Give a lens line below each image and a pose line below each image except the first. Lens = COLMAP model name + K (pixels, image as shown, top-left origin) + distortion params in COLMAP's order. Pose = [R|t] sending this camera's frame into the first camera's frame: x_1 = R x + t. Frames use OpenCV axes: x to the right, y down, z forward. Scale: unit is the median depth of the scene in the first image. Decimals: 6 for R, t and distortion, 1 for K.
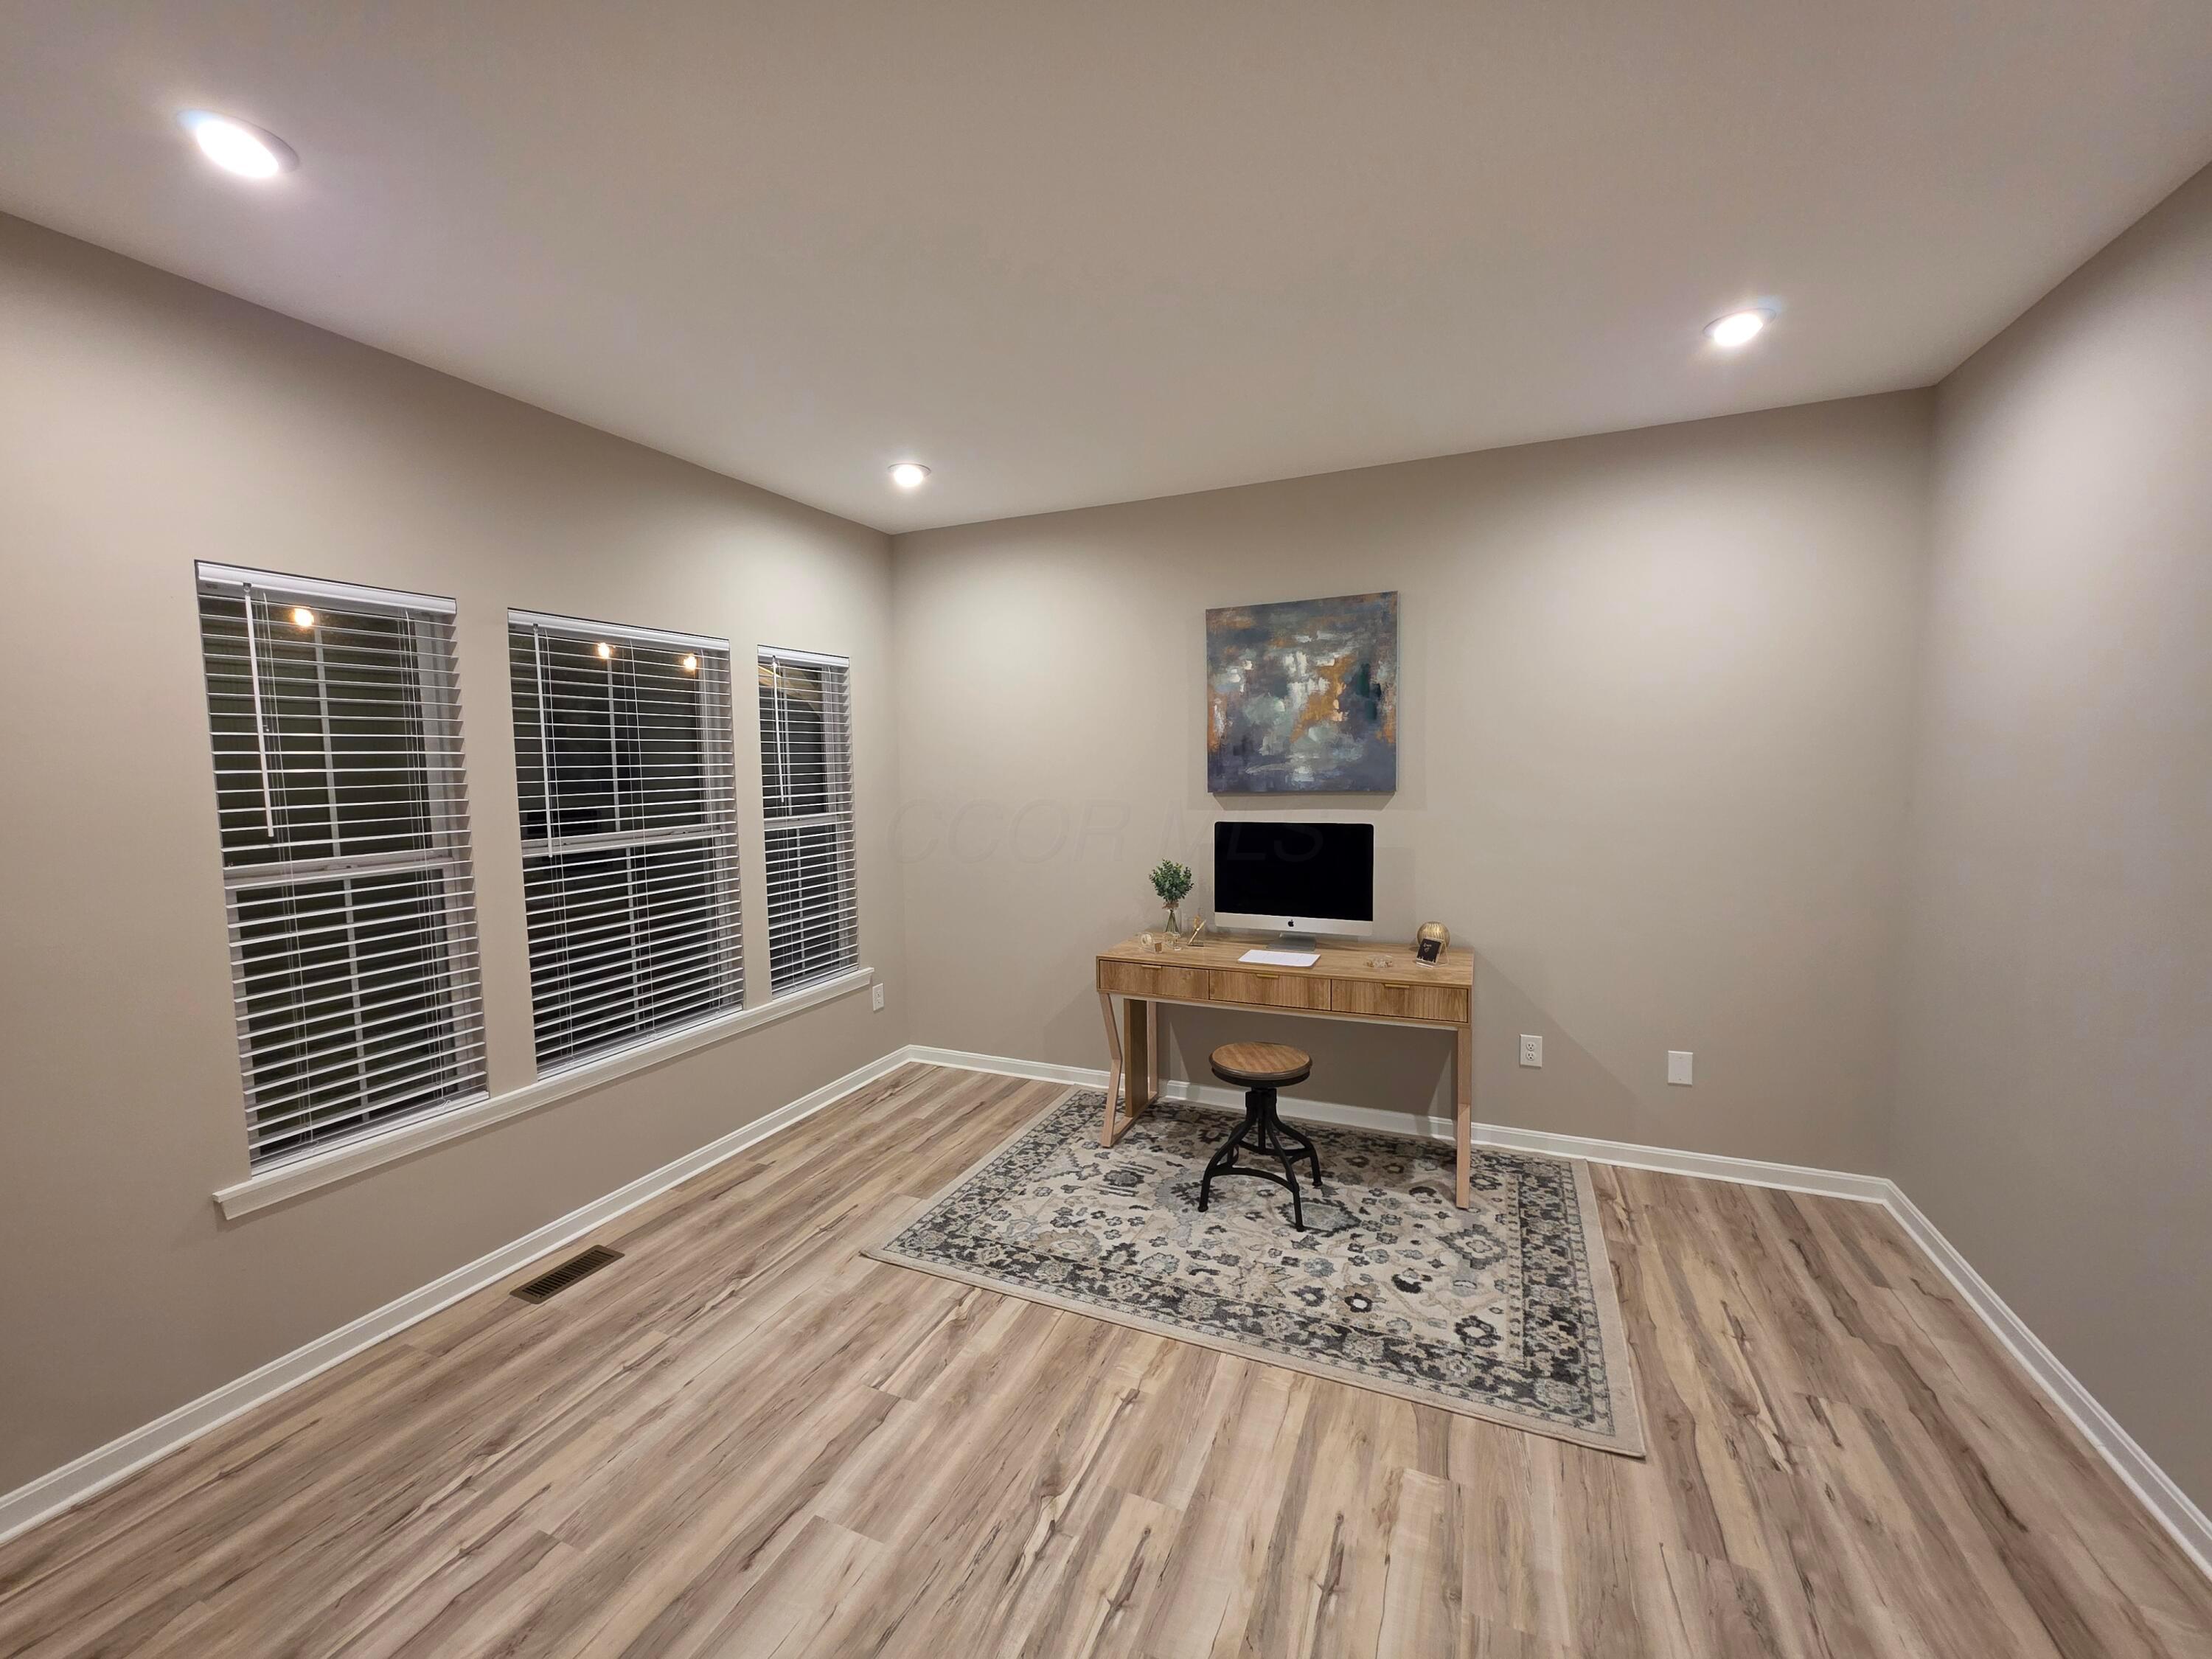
lens RADIAL K [[889.0, 0, 1107.0], [0, 889.0, 822.4], [0, 0, 1]] dist [-0.003455, 0.002155]
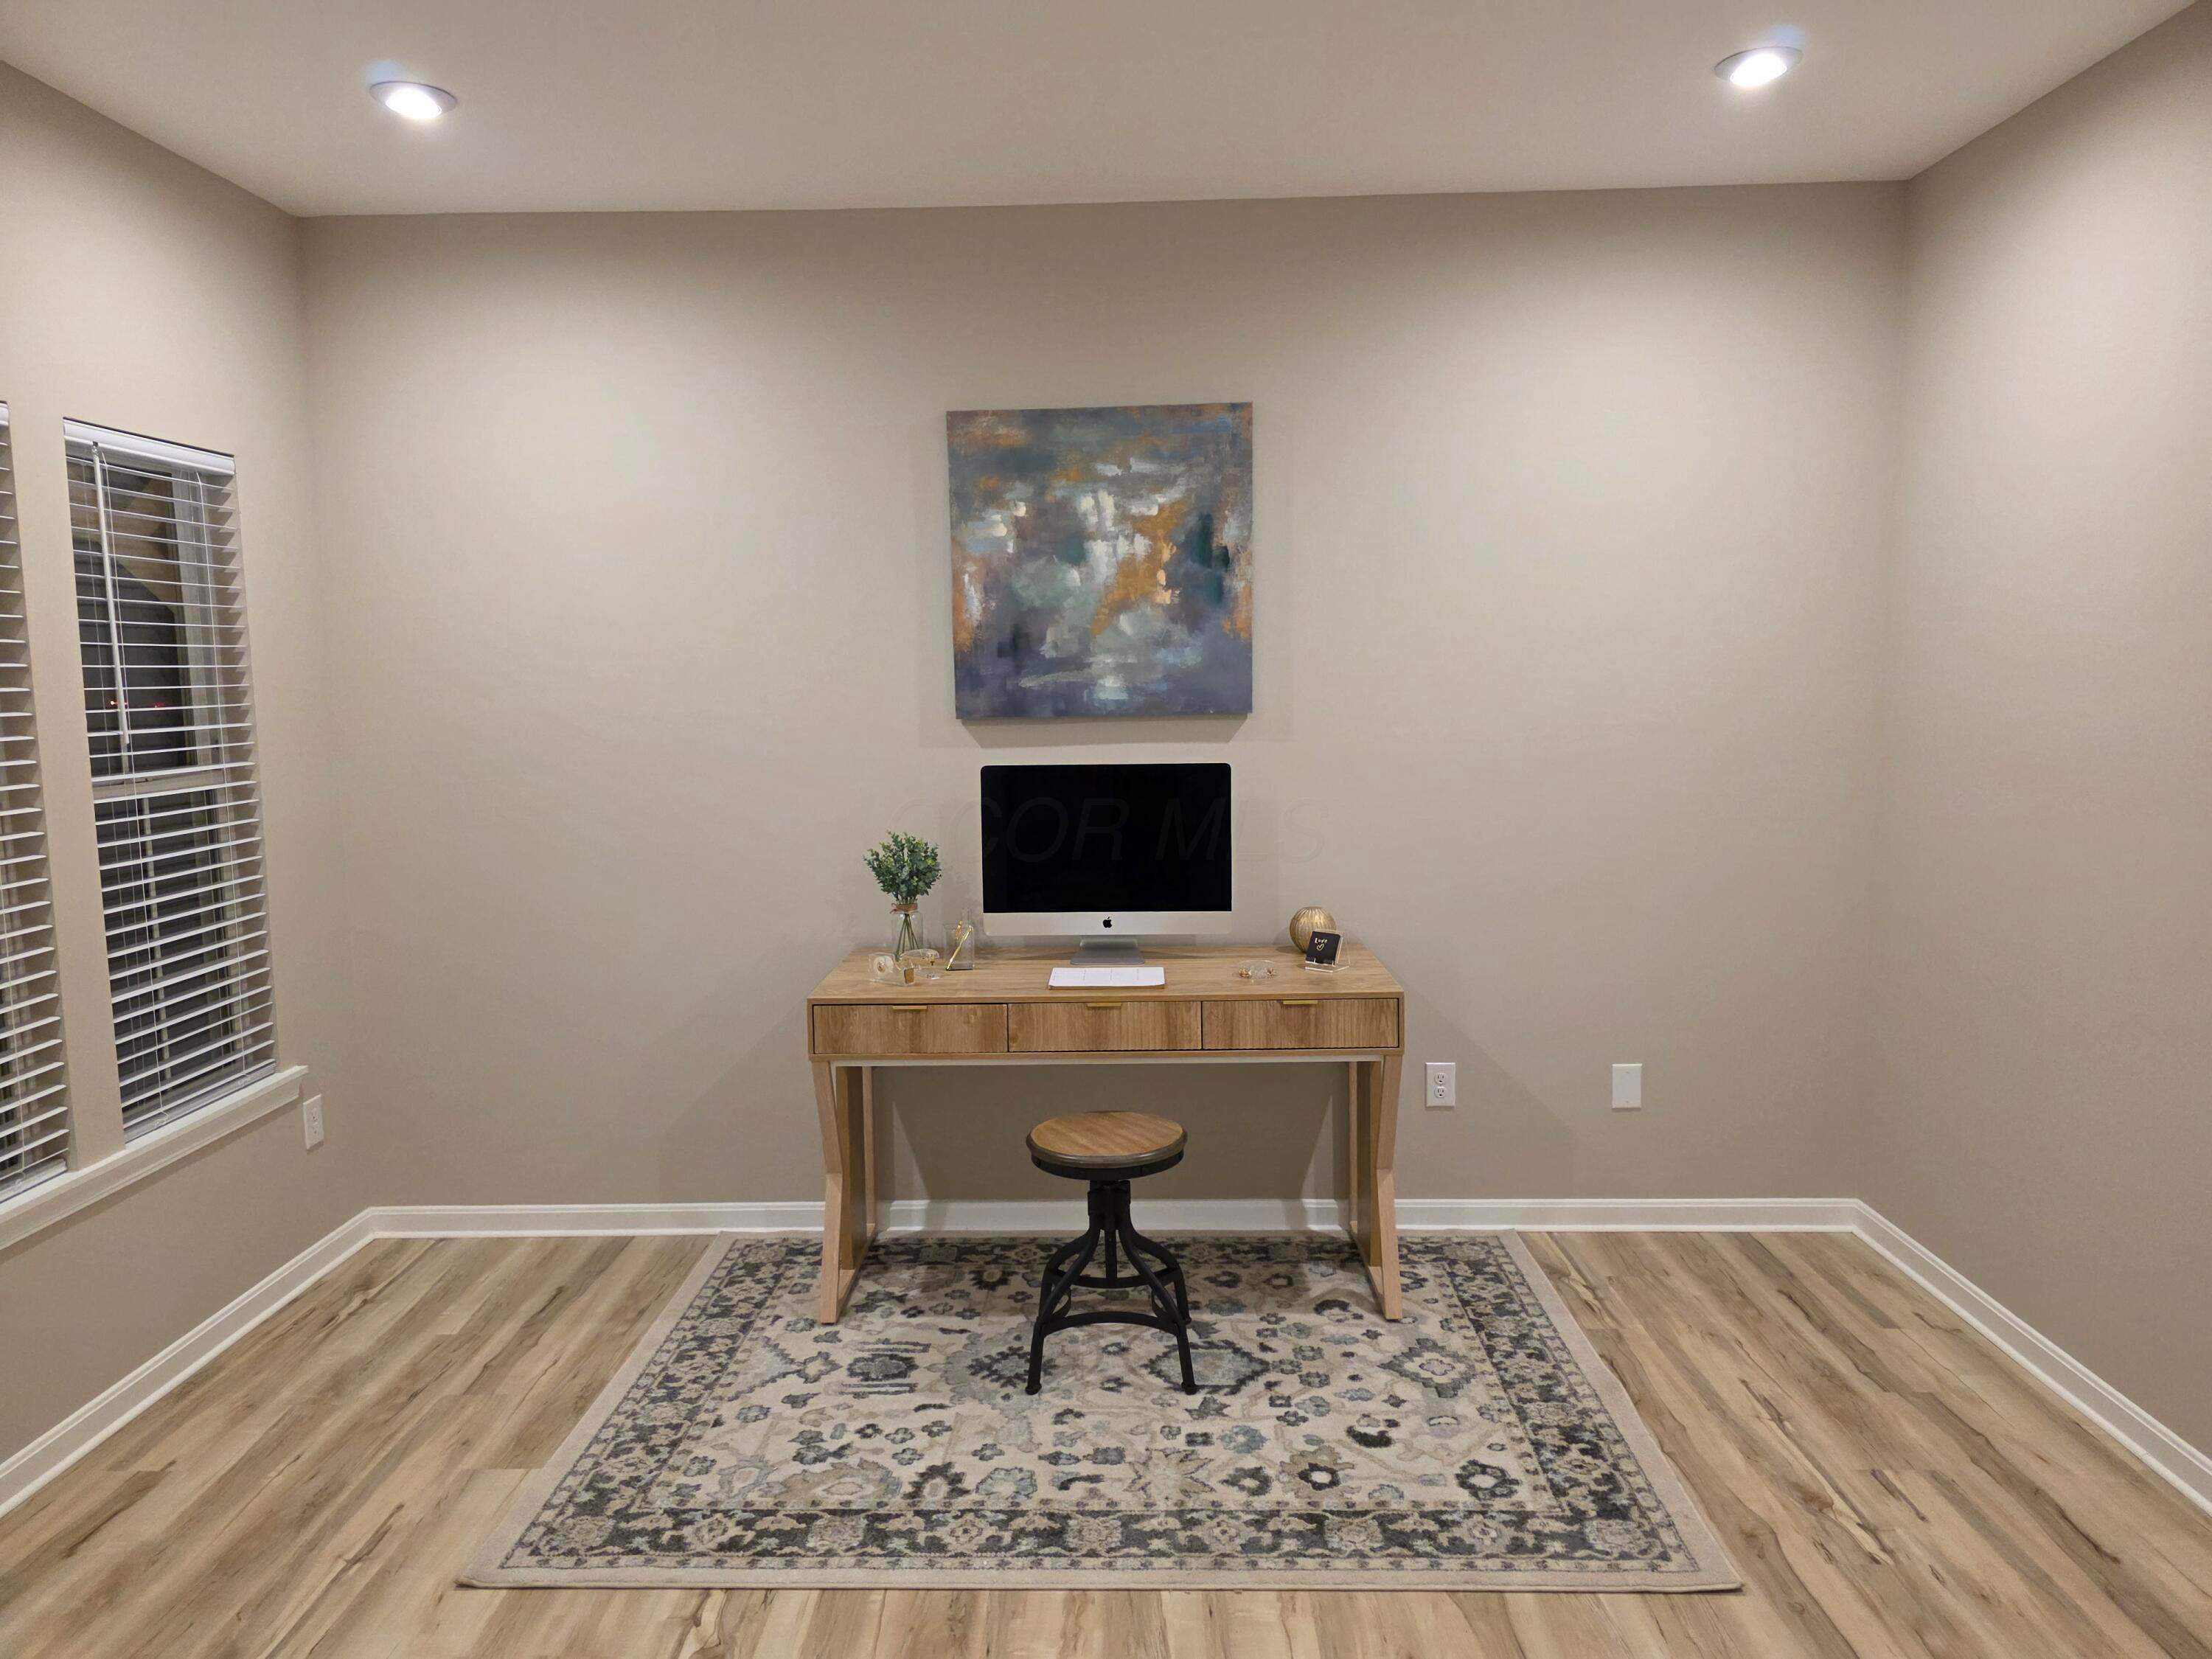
lens RADIAL K [[1484.3, 0, 1111.2], [0, 1484.3, 828.5], [0, 0, 1]] dist [0.043629, -0.034828]
pose [[0.924861, -0.036330, 0.378566, -0.207885], [0.026569, 0.999167, 0.030977, 0.015218], [-0.379376, -0.018591, 0.925056, 0.027928]]
